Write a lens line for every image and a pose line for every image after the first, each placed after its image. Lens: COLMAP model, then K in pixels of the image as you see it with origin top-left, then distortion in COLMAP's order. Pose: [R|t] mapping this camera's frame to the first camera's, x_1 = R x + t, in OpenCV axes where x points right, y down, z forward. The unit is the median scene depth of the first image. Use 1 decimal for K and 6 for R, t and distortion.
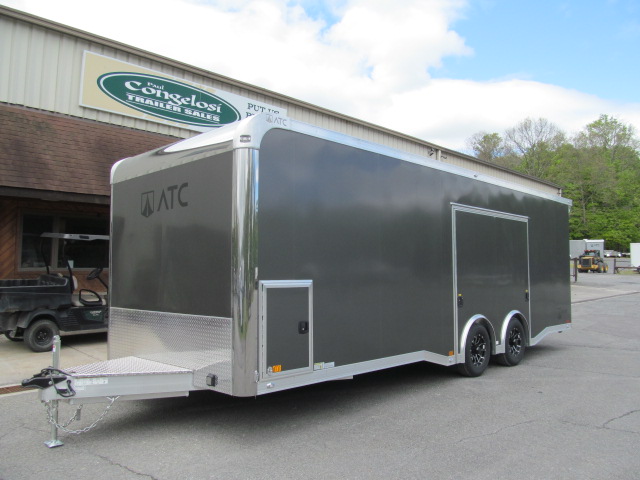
lens RADIAL K [[542.2, 0, 310.2], [0, 542.2, 234.3], [0, 0, 1]] dist [-0.034855, 0.019303]
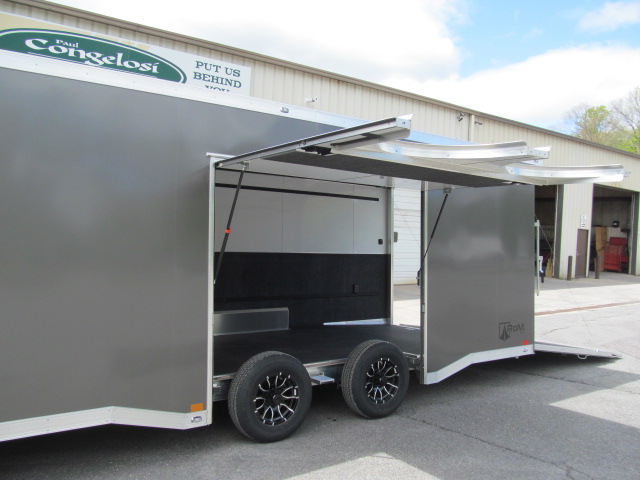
lens RADIAL K [[539.6, 0, 302.4], [0, 539.6, 242.7], [0, 0, 1]] dist [-0.052824, 0.012672]
pose [[0.980915, 0.003646, -0.194403, 0.213122], [0.004899, 0.999043, 0.043458, 0.006455], [0.194376, -0.043581, 0.979959, 0.197557]]
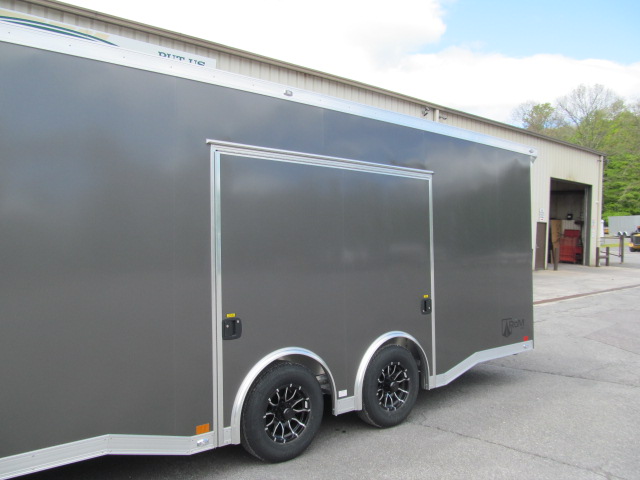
lens RADIAL K [[539.6, 0, 302.4], [0, 539.6, 242.7], [0, 0, 1]] dist [-0.052824, 0.012672]
pose [[0.993648, -0.016014, -0.111391, 0.182061], [0.021490, 0.998610, 0.048135, 0.007870], [0.110466, -0.050223, 0.992610, 0.220356]]
